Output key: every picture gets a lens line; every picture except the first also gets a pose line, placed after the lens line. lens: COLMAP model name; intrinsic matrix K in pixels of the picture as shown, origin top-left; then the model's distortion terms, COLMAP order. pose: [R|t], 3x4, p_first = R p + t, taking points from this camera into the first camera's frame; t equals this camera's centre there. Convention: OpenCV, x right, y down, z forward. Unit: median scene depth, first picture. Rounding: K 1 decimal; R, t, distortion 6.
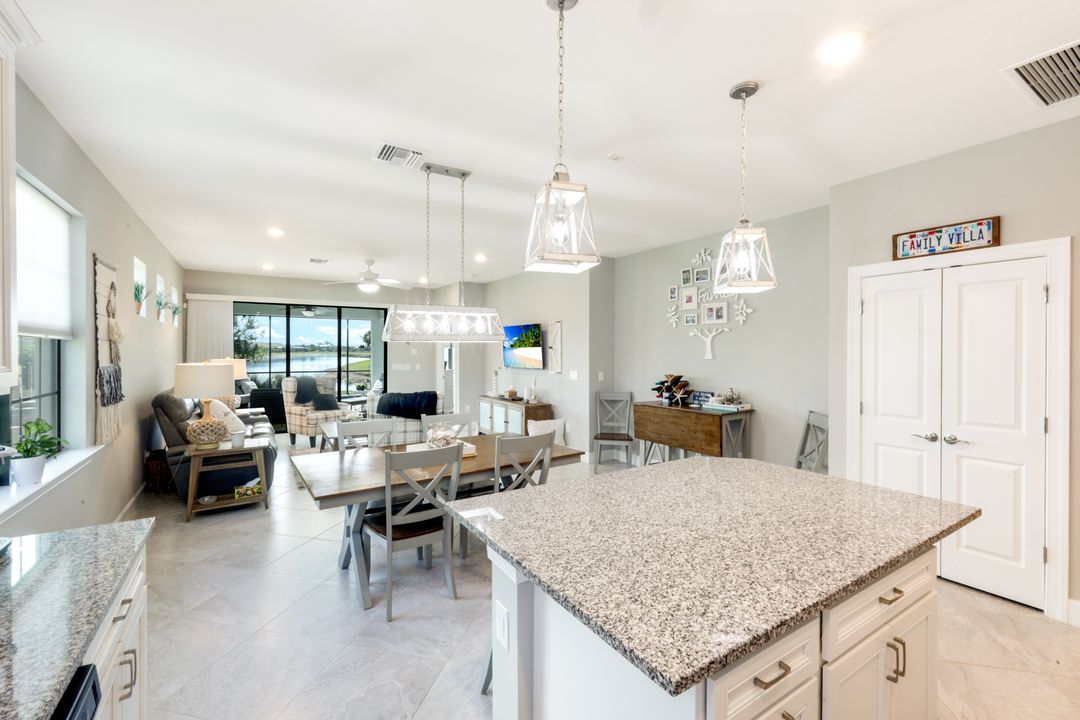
lens RADIAL K [[459.0, 0, 536.9], [0, 459.0, 354.4], [0, 0, 1]] dist [0.000536, 0.000148]
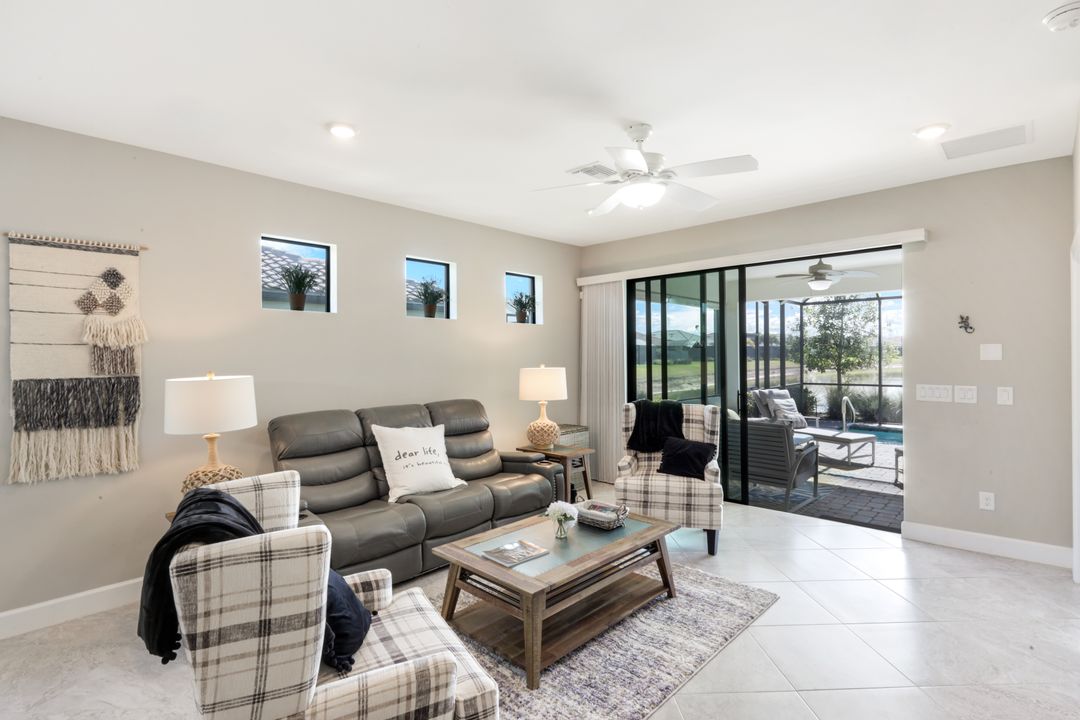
lens RADIAL K [[516.2, 0, 540.0], [0, 516.2, 356.9], [0, 0, 1]] dist [-0.004384, -0.000488]
pose [[0.242301, -0.001205, -0.970200, 0.056549], [0.001102, 0.999999, -0.000967, -0.005149], [0.970201, -0.000835, 0.242302, 0.977280]]
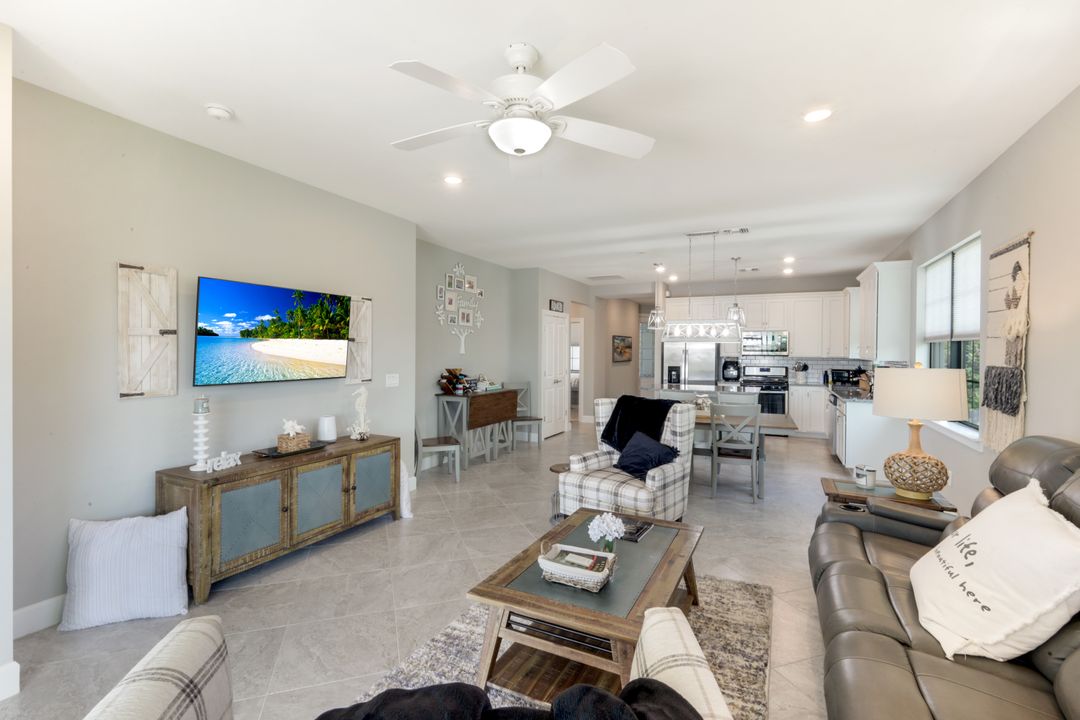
lens RADIAL K [[486.3, 0, 541.6], [0, 486.3, 358.3], [0, 0, 1]] dist [0.002240, 0.000533]
pose [[-0.530415, -0.020446, 0.847491, -0.793130], [-0.000835, 0.999721, 0.023596, -0.008176], [-0.847738, 0.011808, -0.530284, 1.407837]]
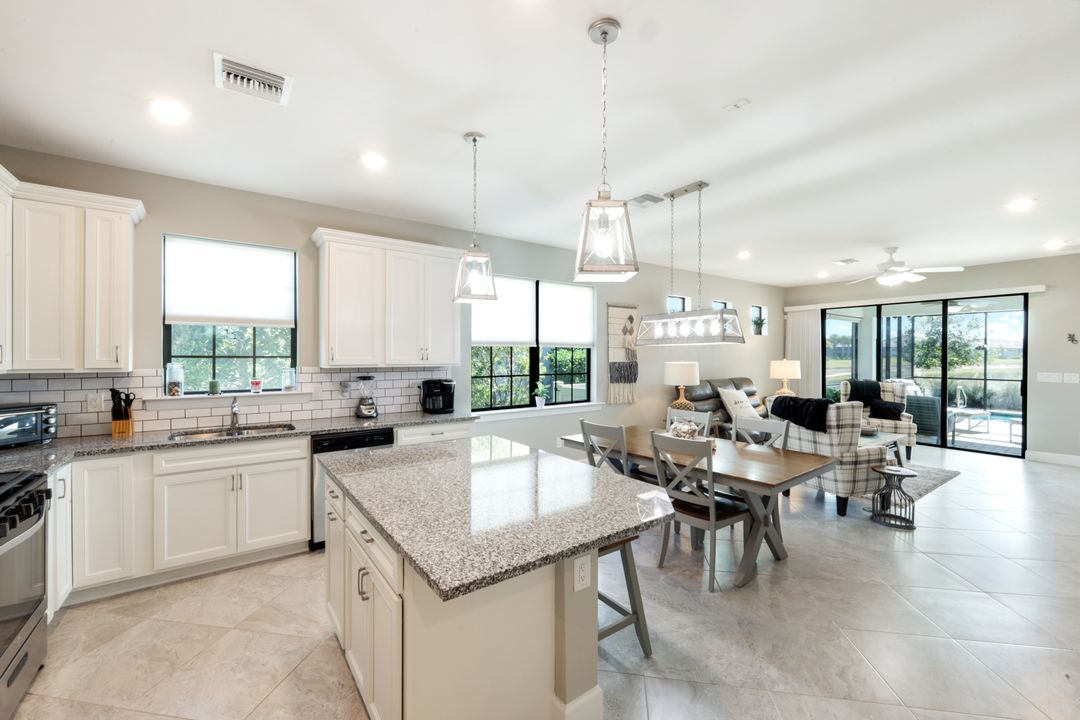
lens RADIAL K [[437.6, 0, 531.9], [0, 437.6, 356.9], [0, 0, 1]] dist [-0.004029, 0.000376]
pose [[0.053161, 0.006136, -0.998567, 0.502430], [-0.008501, 0.999948, 0.005692, -0.000511], [0.998550, 0.008186, 0.053210, 0.344072]]
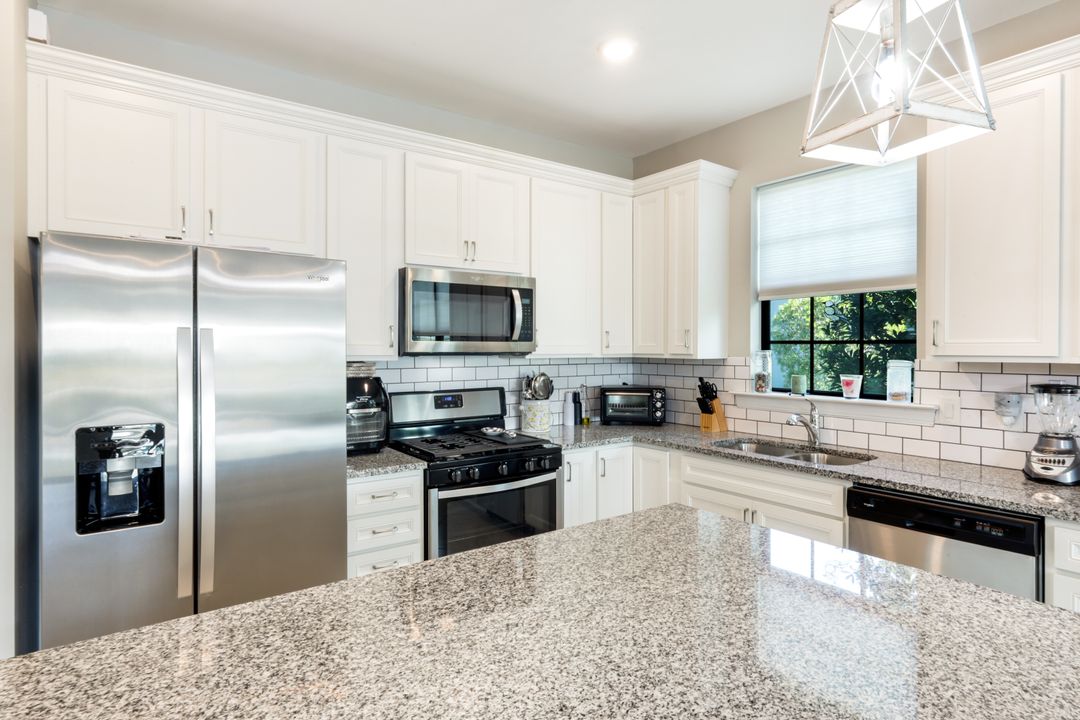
lens RADIAL K [[584.2, 0, 542.8], [0, 584.2, 351.4], [0, 0, 1]] dist [0.008480, -0.007140]
pose [[-0.998052, 0.000101, -0.062391, 0.147414], [-0.000635, 0.999930, 0.011783, 0.009841], [0.062388, 0.011799, -0.997982, 0.500384]]
